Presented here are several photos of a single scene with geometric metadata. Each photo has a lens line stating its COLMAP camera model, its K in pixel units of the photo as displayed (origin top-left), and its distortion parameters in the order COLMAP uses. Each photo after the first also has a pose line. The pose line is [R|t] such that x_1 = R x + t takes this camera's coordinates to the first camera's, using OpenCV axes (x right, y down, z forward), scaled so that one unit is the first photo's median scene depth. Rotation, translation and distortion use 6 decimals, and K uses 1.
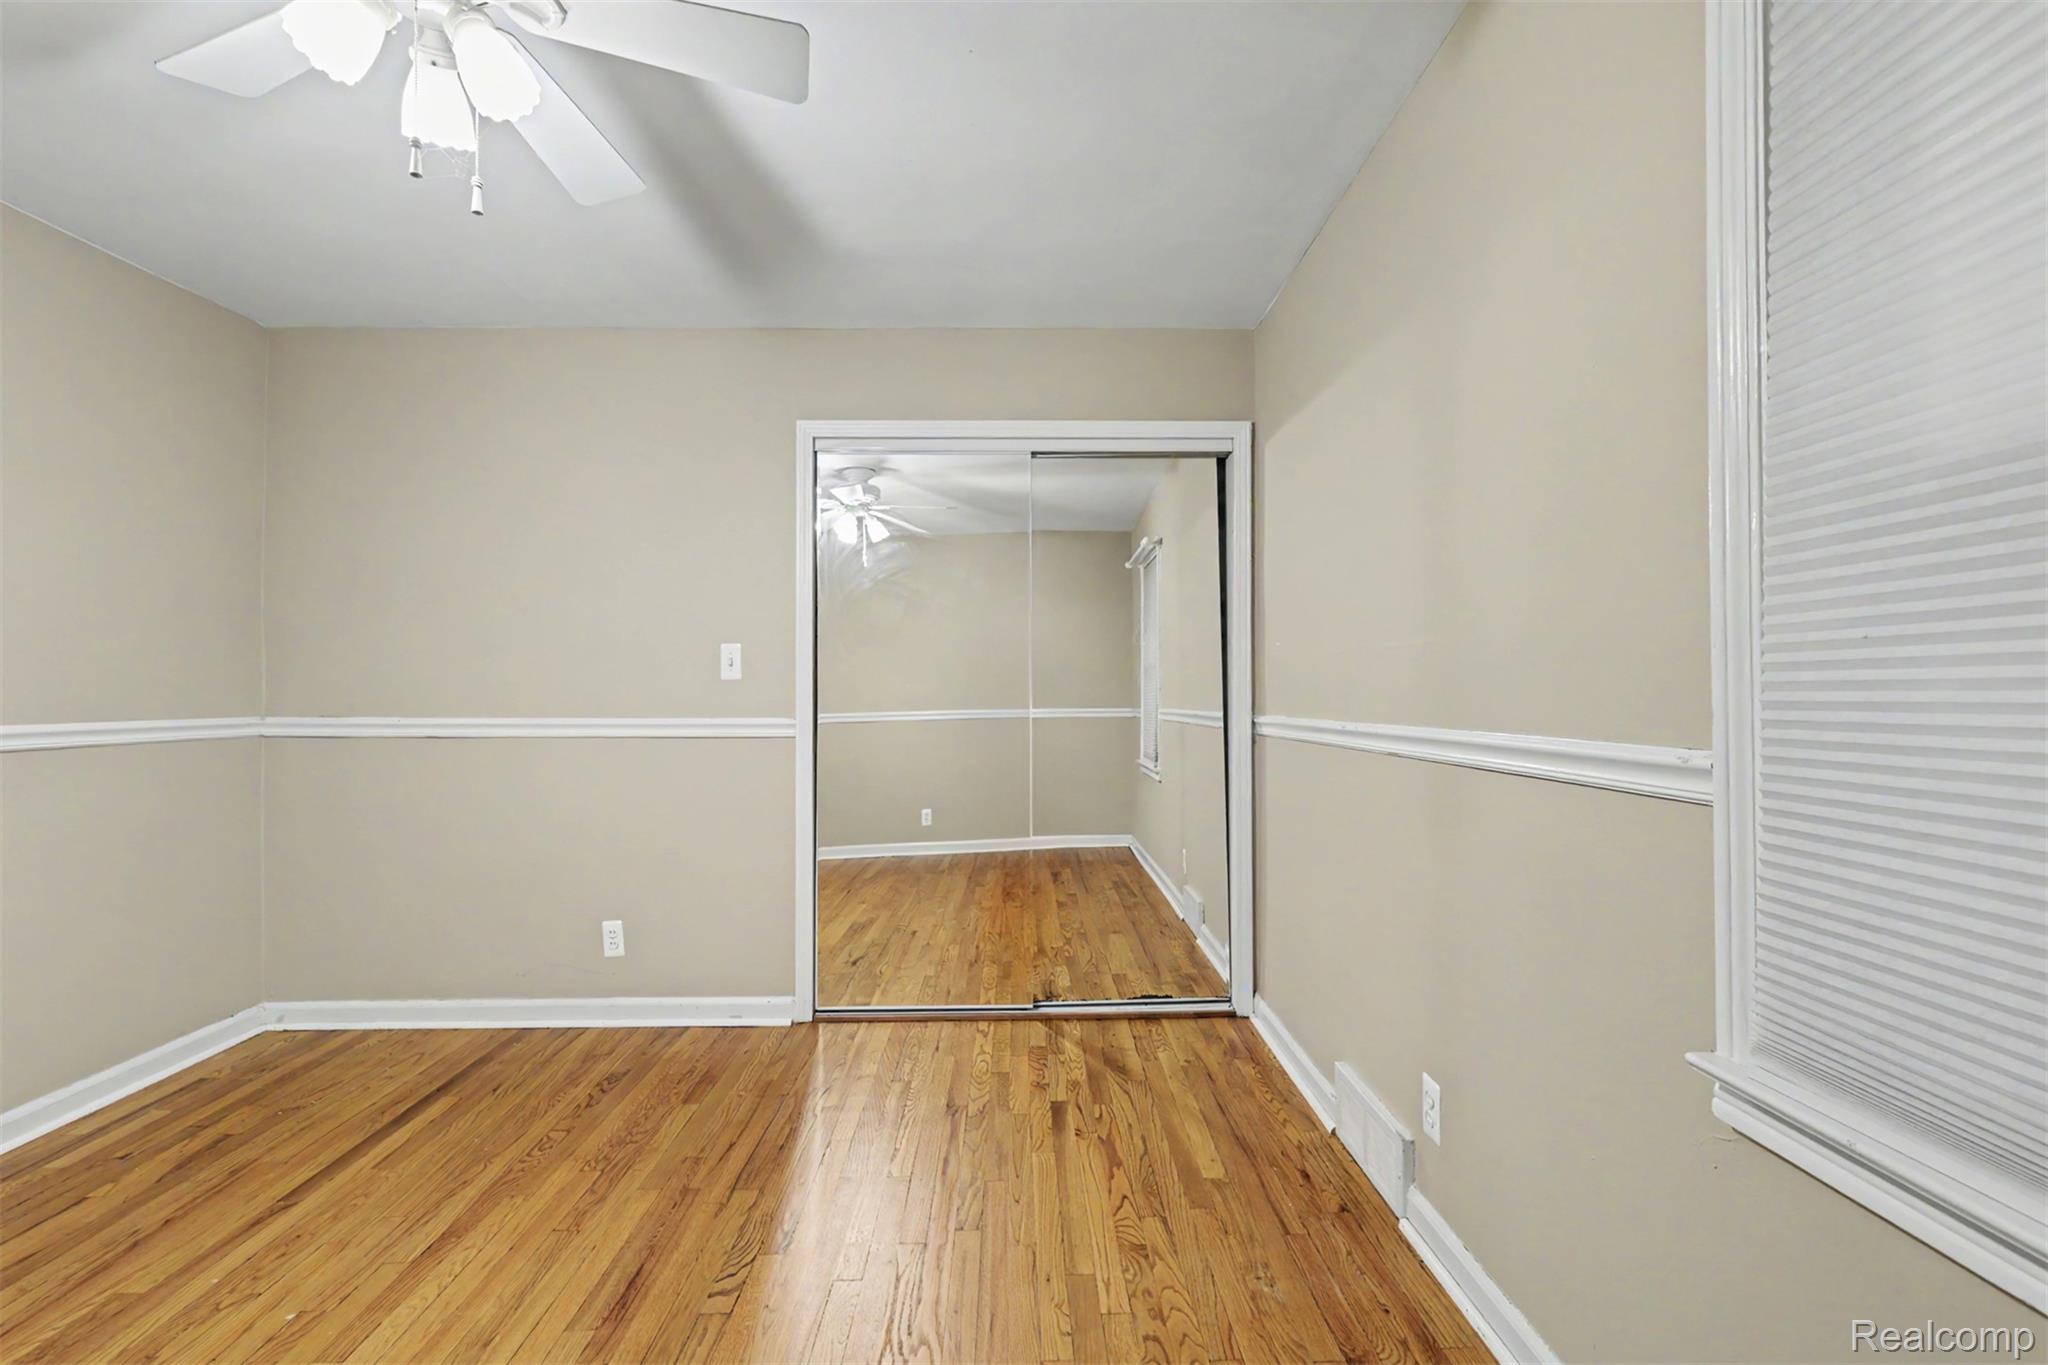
lens RADIAL K [[900.3, 0, 1026.5], [0, 900.3, 678.1], [0, 0, 1]] dist [0.001379, 0.001112]
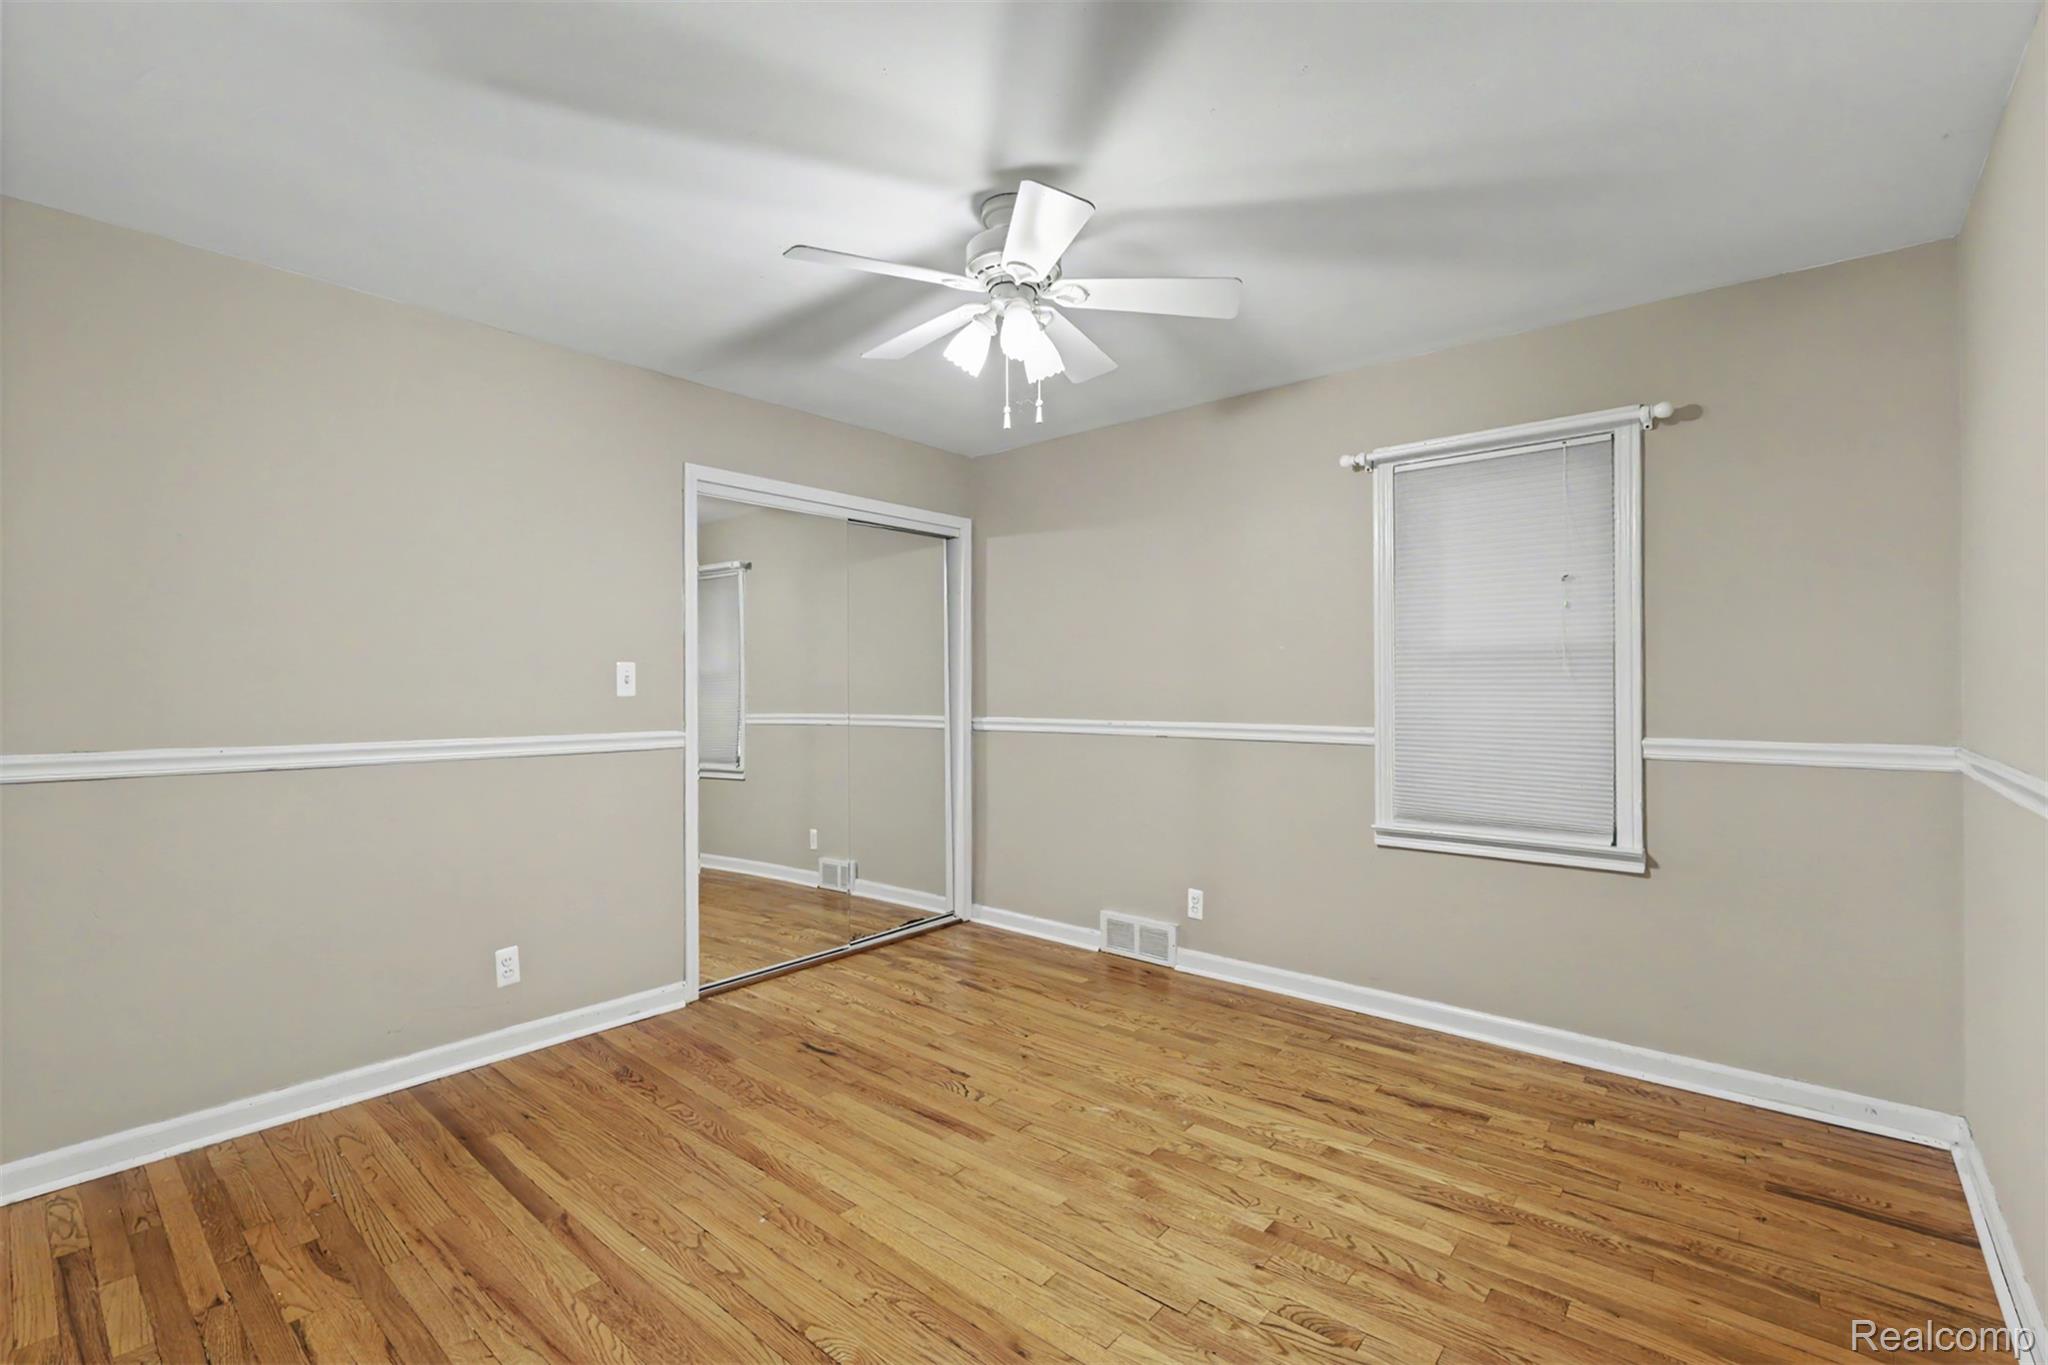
lens RADIAL K [[900.3, 0, 1026.5], [0, 900.3, 678.1], [0, 0, 1]] dist [0.001379, 0.001112]
pose [[0.659710, 0.007939, 0.751478, -0.925174], [-0.012714, 0.999919, 0.000598, -0.029733], [-0.751412, -0.009949, 0.659758, -0.054130]]
